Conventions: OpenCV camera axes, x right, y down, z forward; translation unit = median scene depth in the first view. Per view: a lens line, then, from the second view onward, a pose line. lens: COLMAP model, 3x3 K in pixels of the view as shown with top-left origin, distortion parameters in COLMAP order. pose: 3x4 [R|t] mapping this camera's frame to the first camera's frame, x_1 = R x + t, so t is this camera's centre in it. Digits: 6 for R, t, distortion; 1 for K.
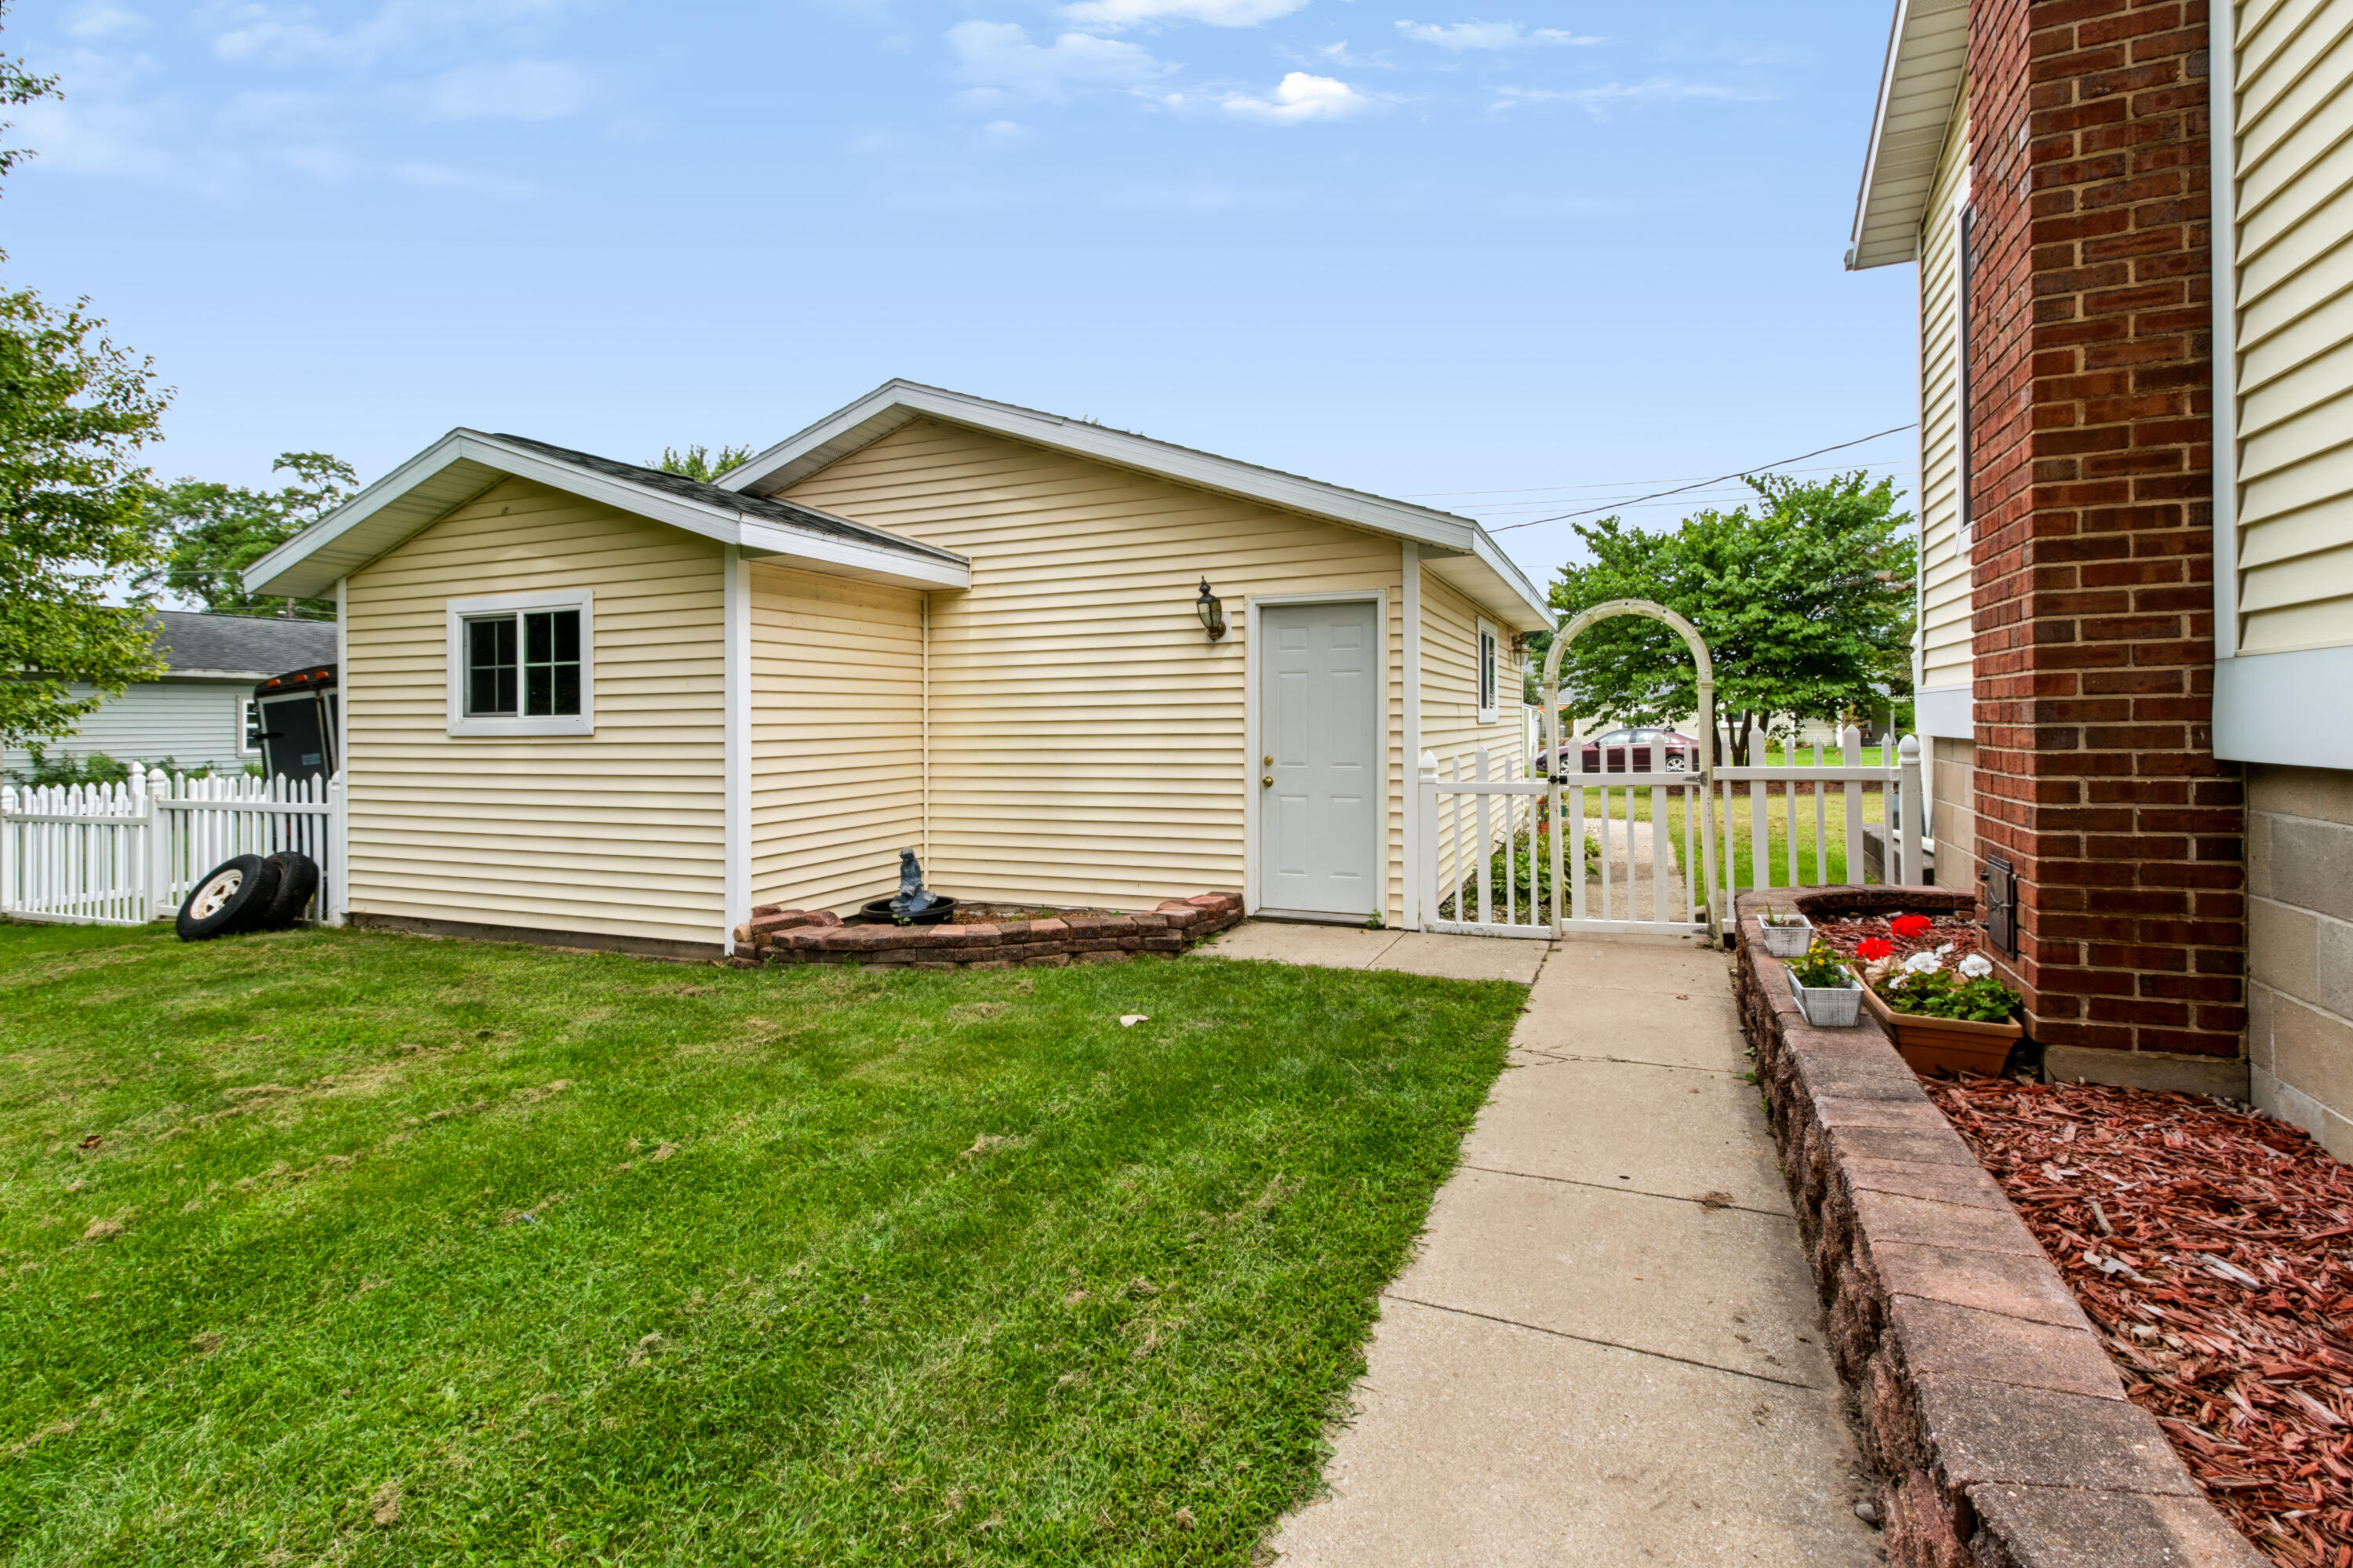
lens RADIAL K [[1099.1, 0, 1170.7], [0, 1099.1, 700.0], [0, 0, 1]] dist [0.000540, -0.000065]
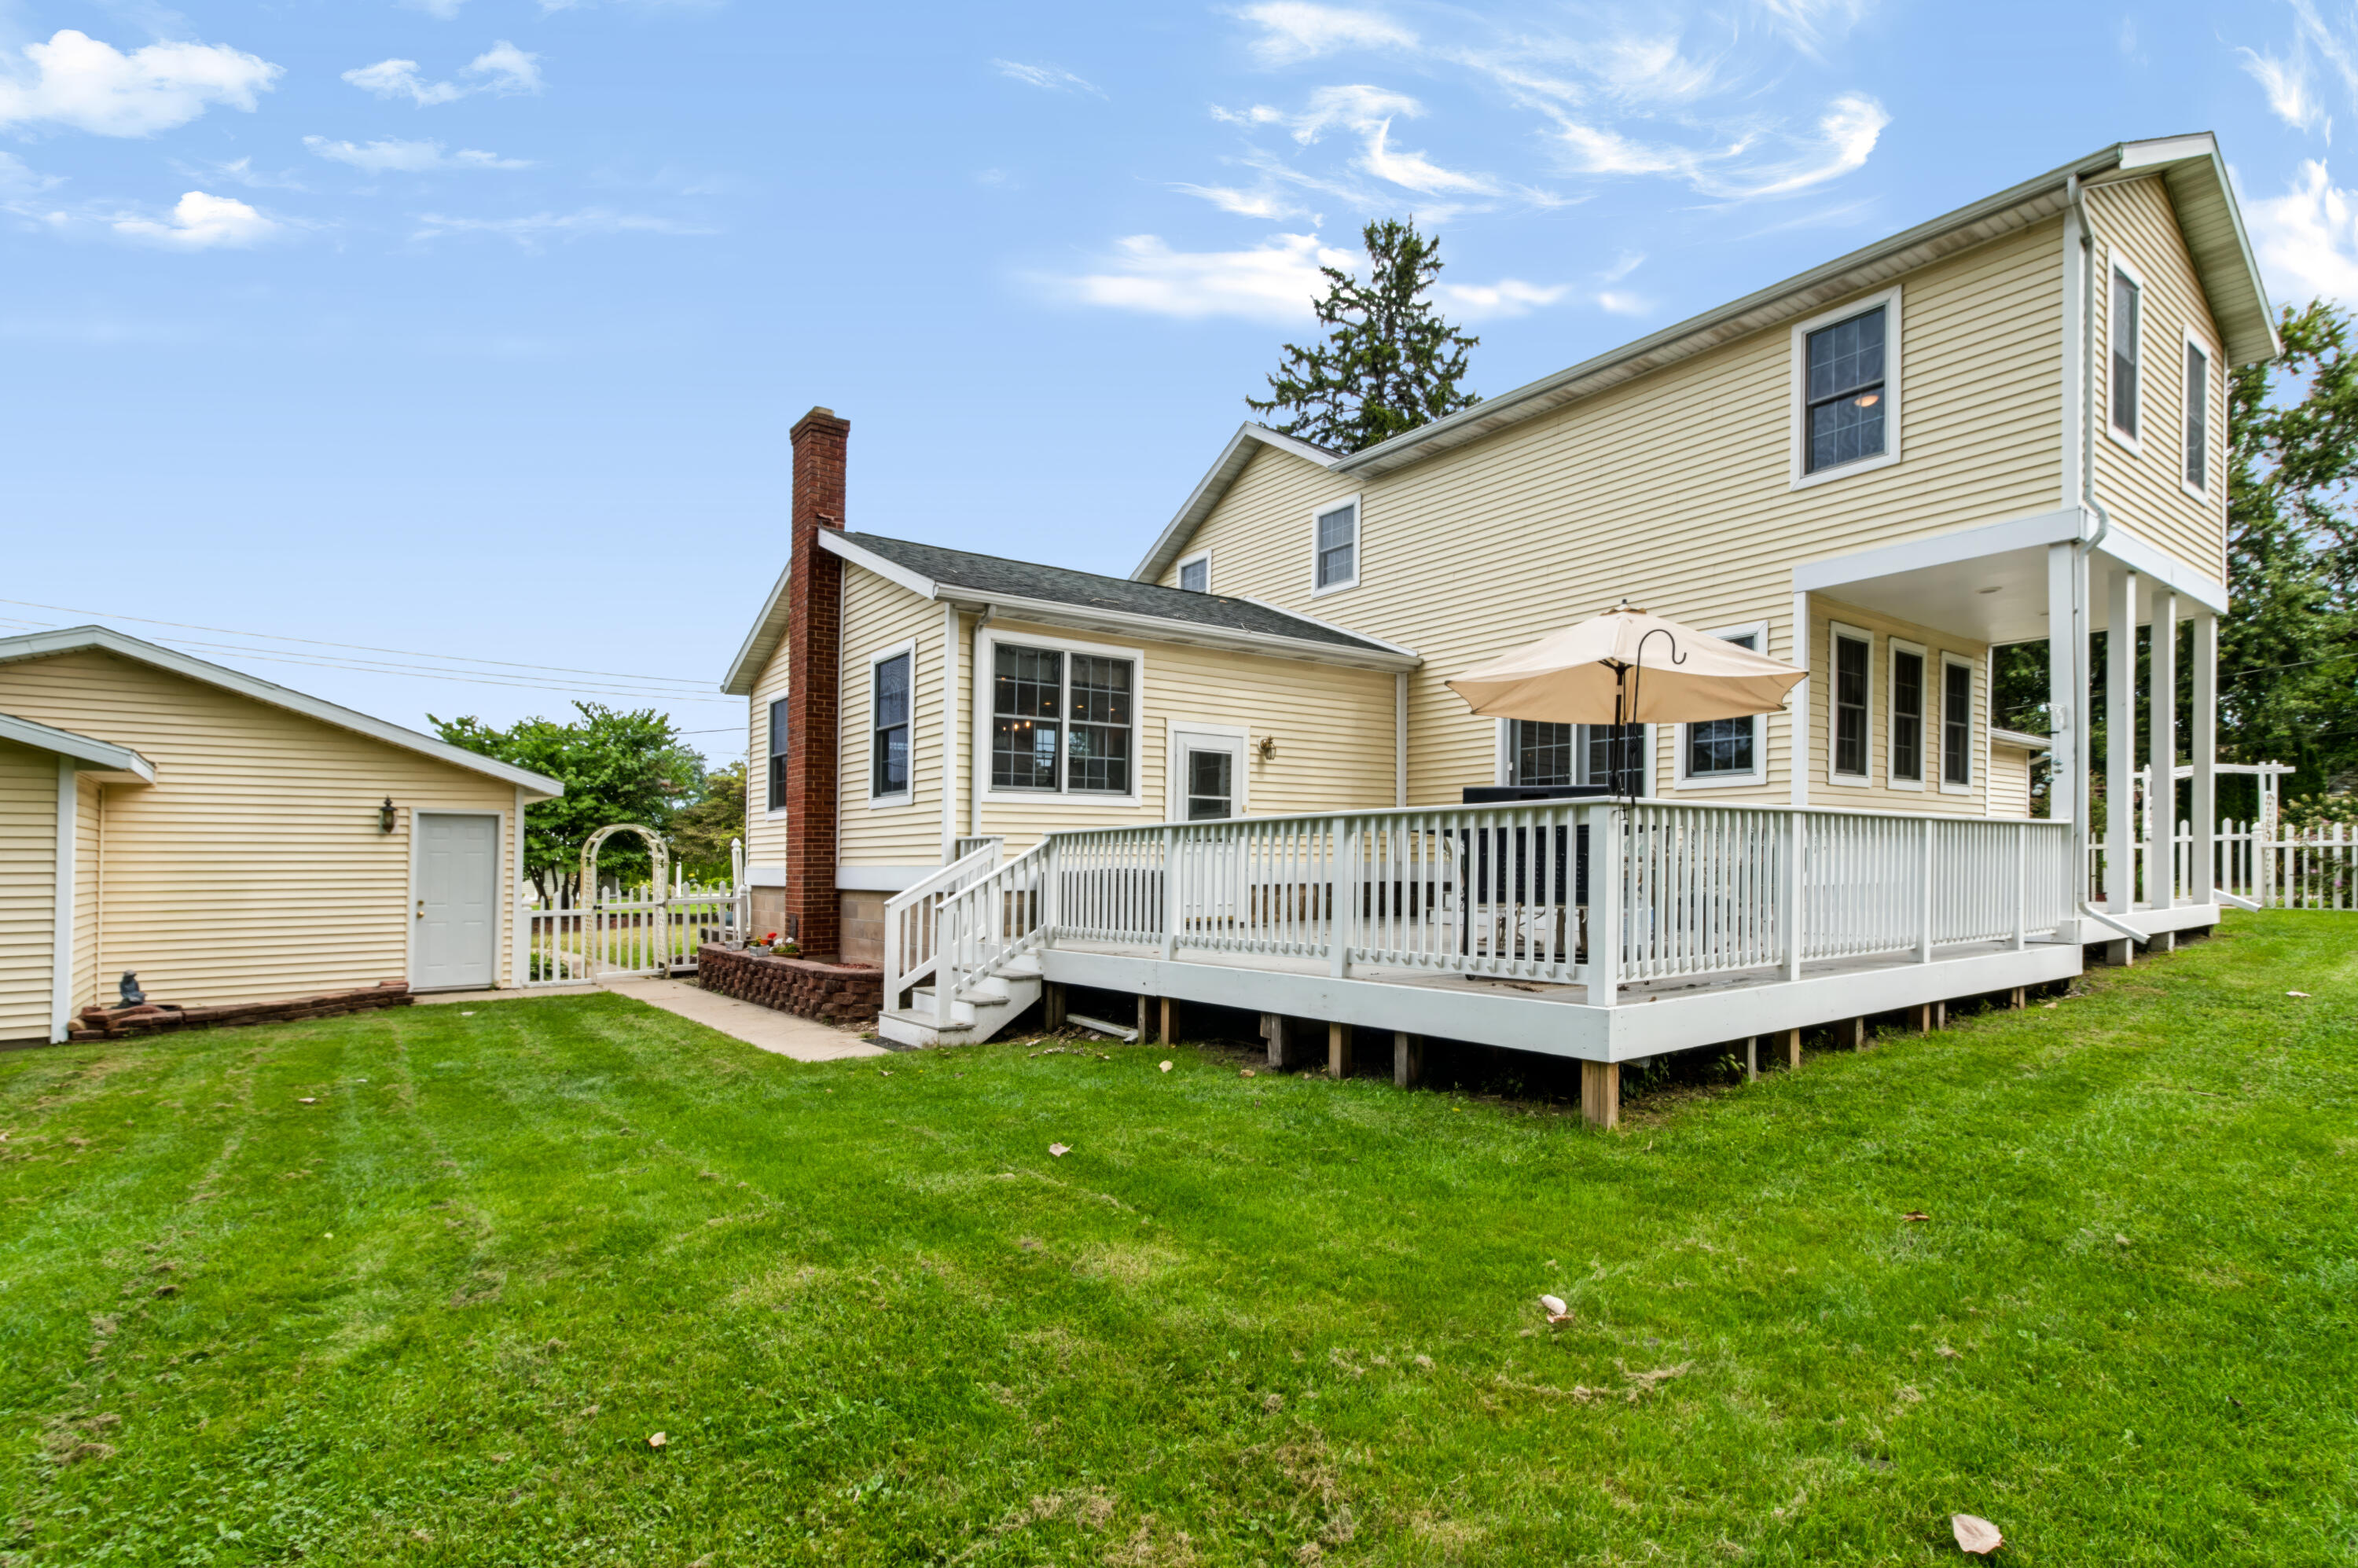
lens RADIAL K [[1141.5, 0, 1179.4], [0, 1141.5, 860.1], [0, 0, 1]] dist [-0.000524, -0.000678]
pose [[0.487814, 0.013339, 0.872846, -0.891699], [-0.018123, 0.999822, -0.005150, -0.024398], [-0.872760, -0.013306, 0.487969, -0.914700]]
